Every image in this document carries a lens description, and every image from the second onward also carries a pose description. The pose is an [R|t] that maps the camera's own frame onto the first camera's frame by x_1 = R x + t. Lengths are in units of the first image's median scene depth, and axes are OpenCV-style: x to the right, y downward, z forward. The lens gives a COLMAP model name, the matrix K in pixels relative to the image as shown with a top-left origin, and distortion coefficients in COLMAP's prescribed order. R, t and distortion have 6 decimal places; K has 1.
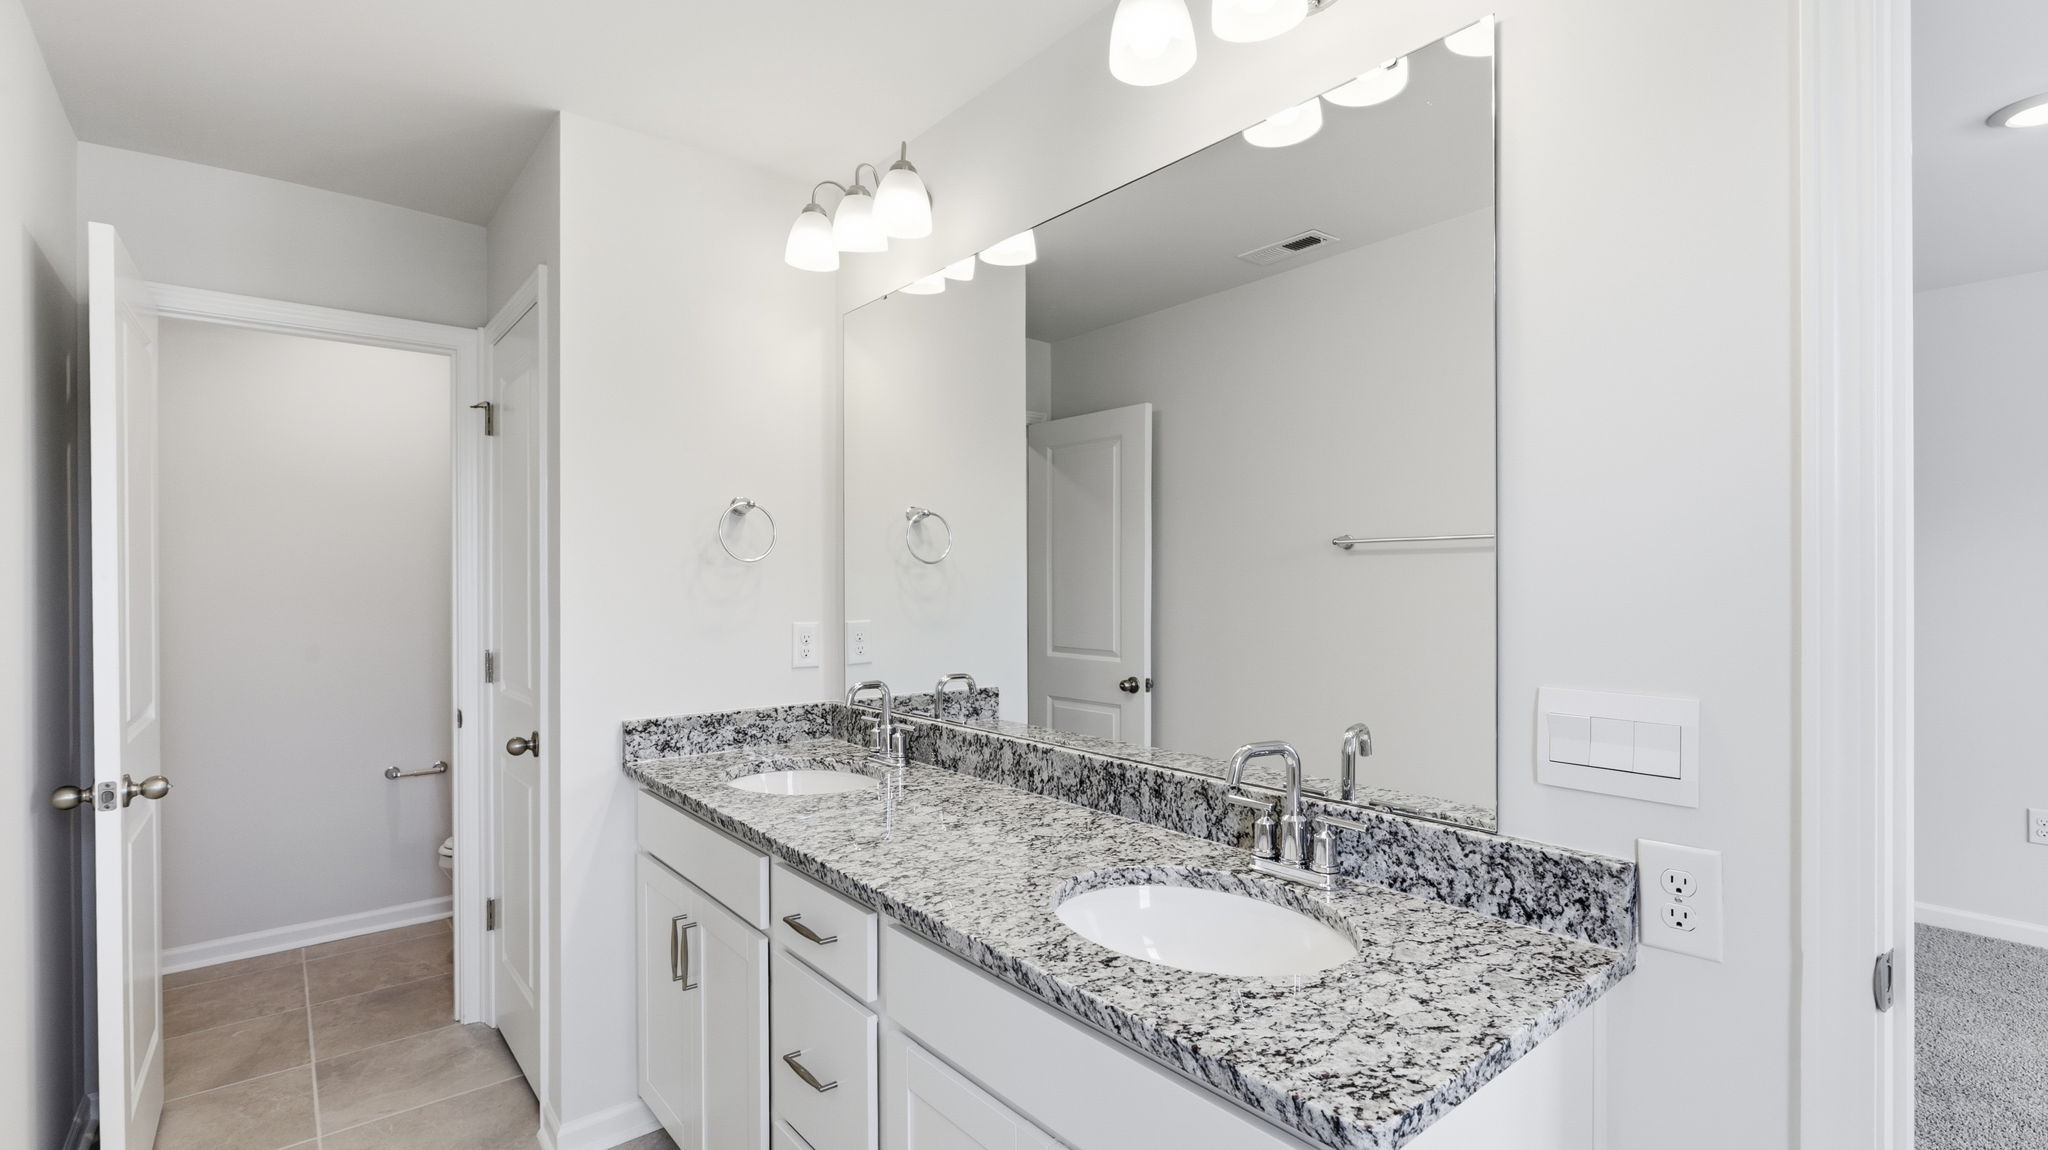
lens RADIAL K [[932.4, 0, 1035.2], [0, 932.4, 585.9], [0, 0, 1]] dist [-0.002490, 0.003699]
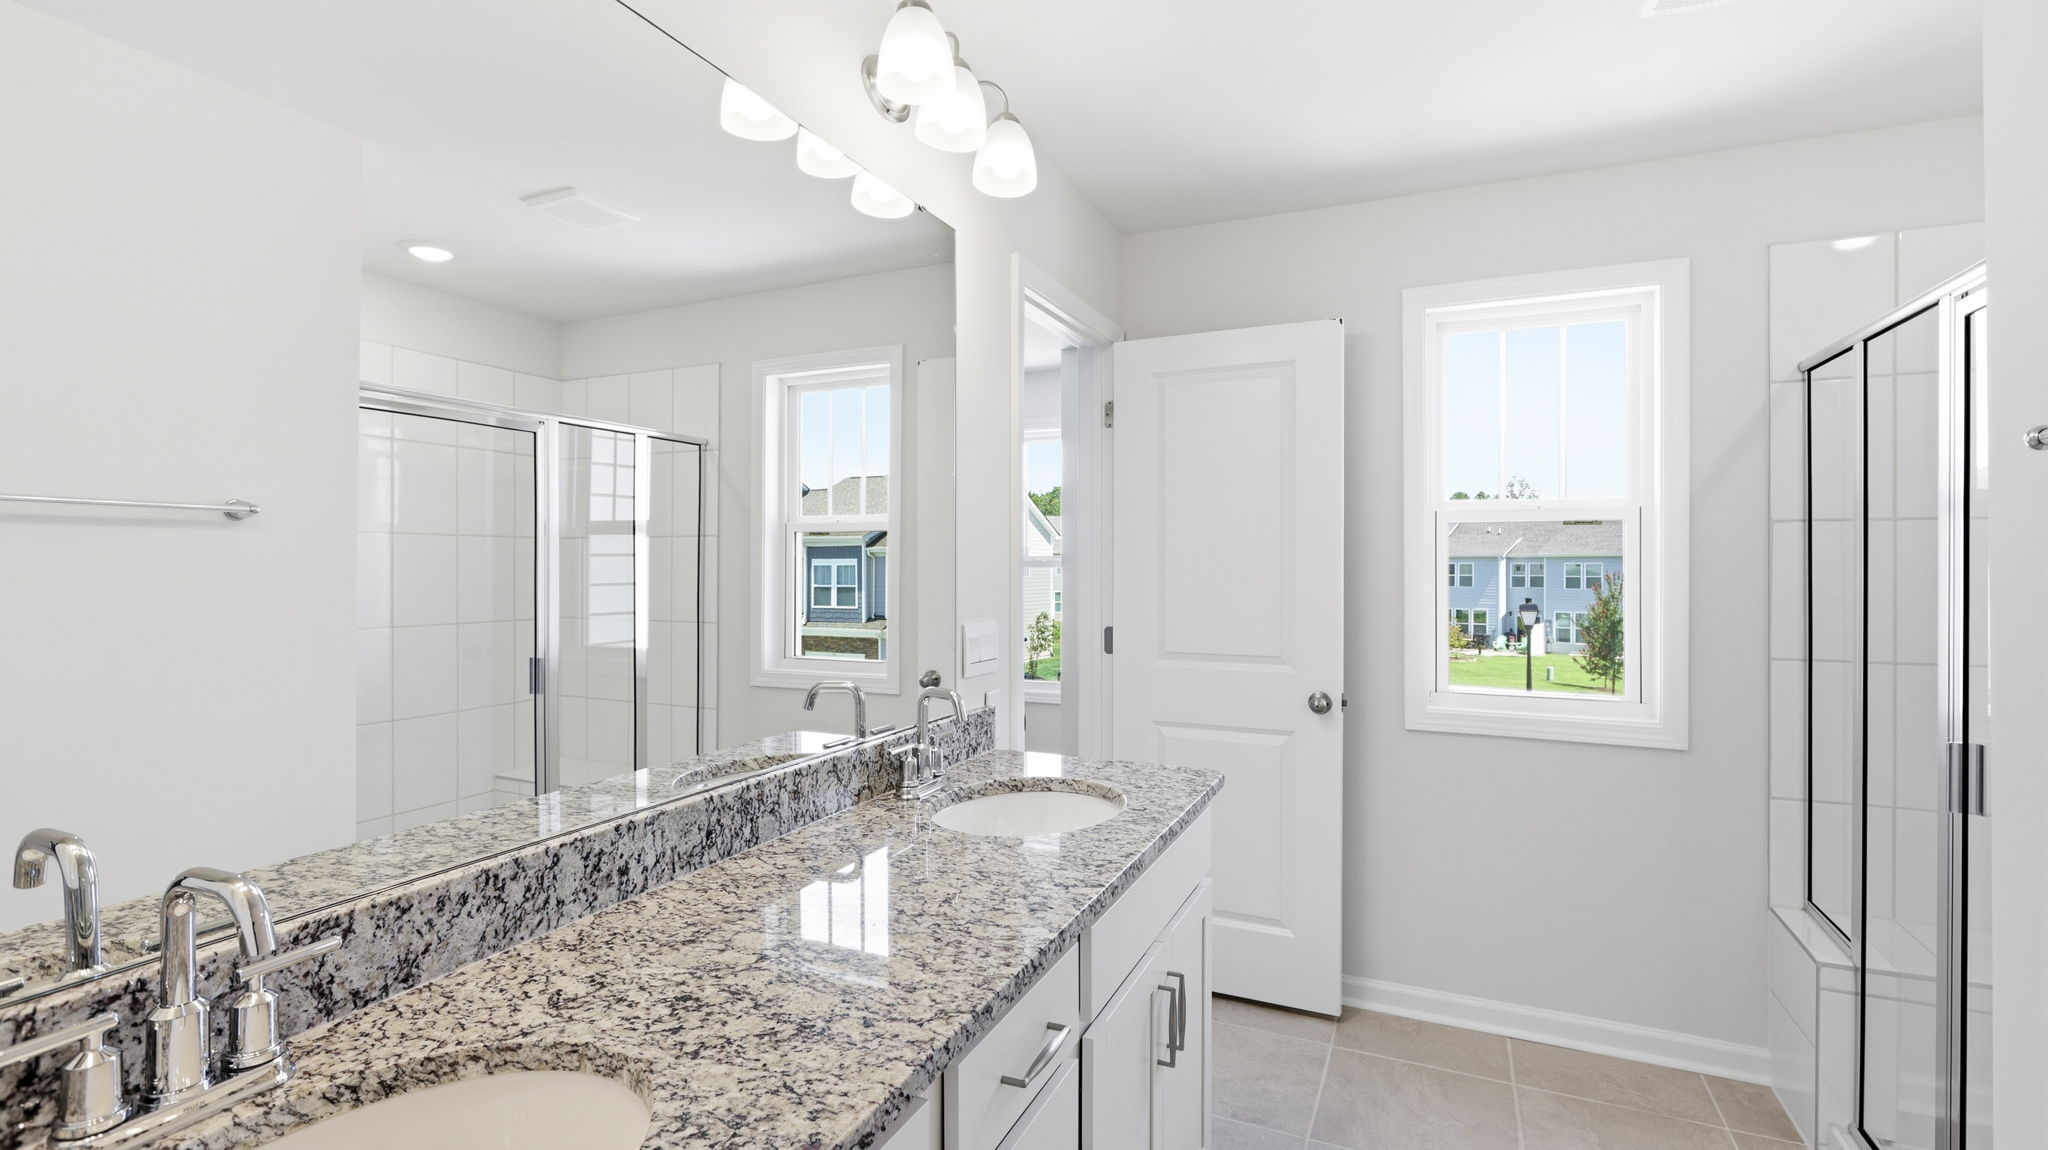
lens RADIAL K [[932.4, 0, 1023.9], [0, 932.4, 564.4], [0, 0, 1]] dist [-0.002490, 0.003699]
pose [[-0.440762, 0.001041, 0.897623, -0.740627], [0.002198, 0.999998, -0.000080, -0.004520], [-0.897621, 0.001937, -0.440763, 1.115613]]
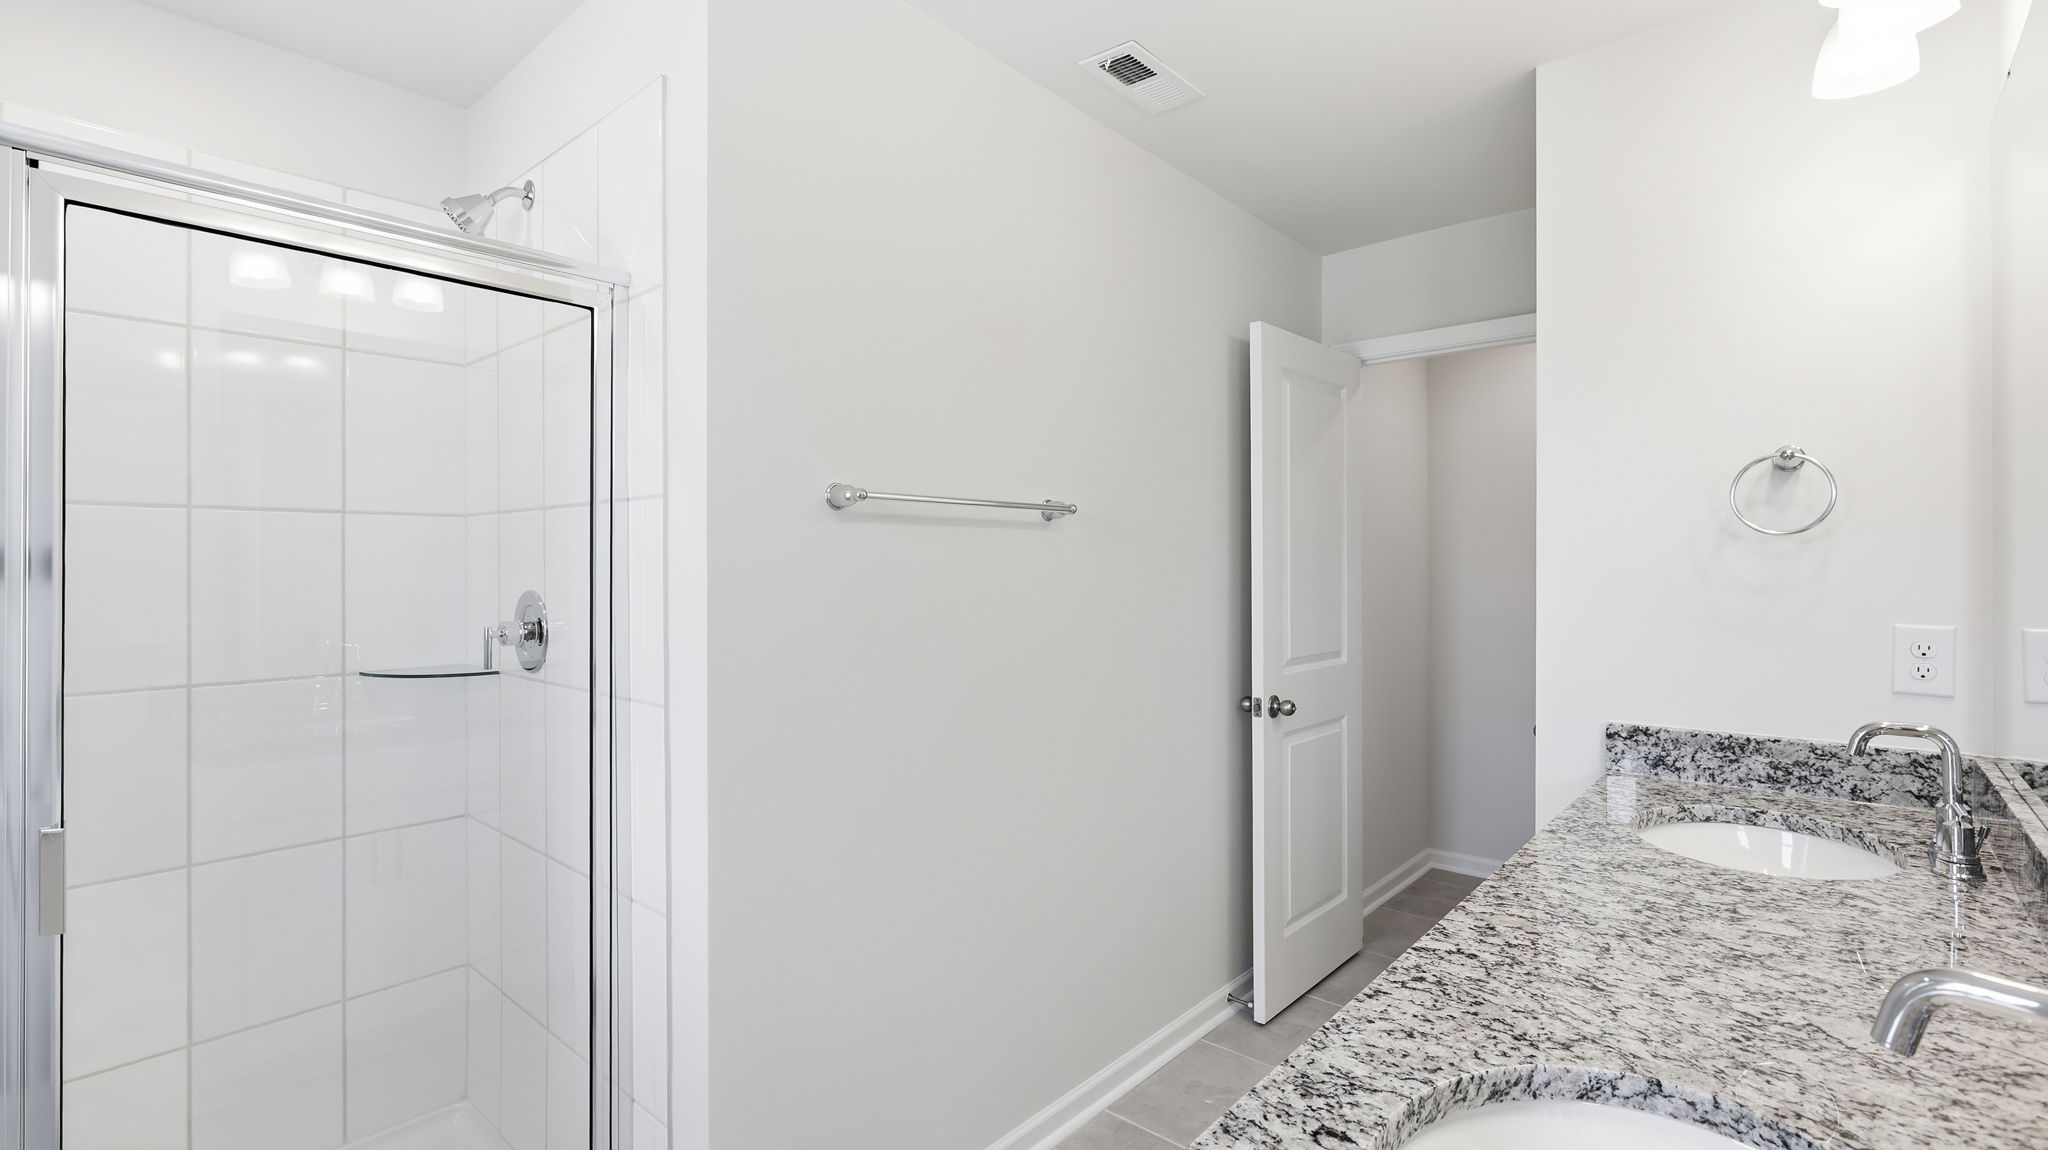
lens RADIAL K [[932.4, 0, 1028.1], [0, 932.4, 566.8], [0, 0, 1]] dist [-0.002490, 0.003699]
pose [[0.165517, 0.004400, -0.986197, 0.421025], [-0.002610, 0.999988, 0.004023, -0.003863], [0.986203, 0.001909, 0.165527, 0.404409]]
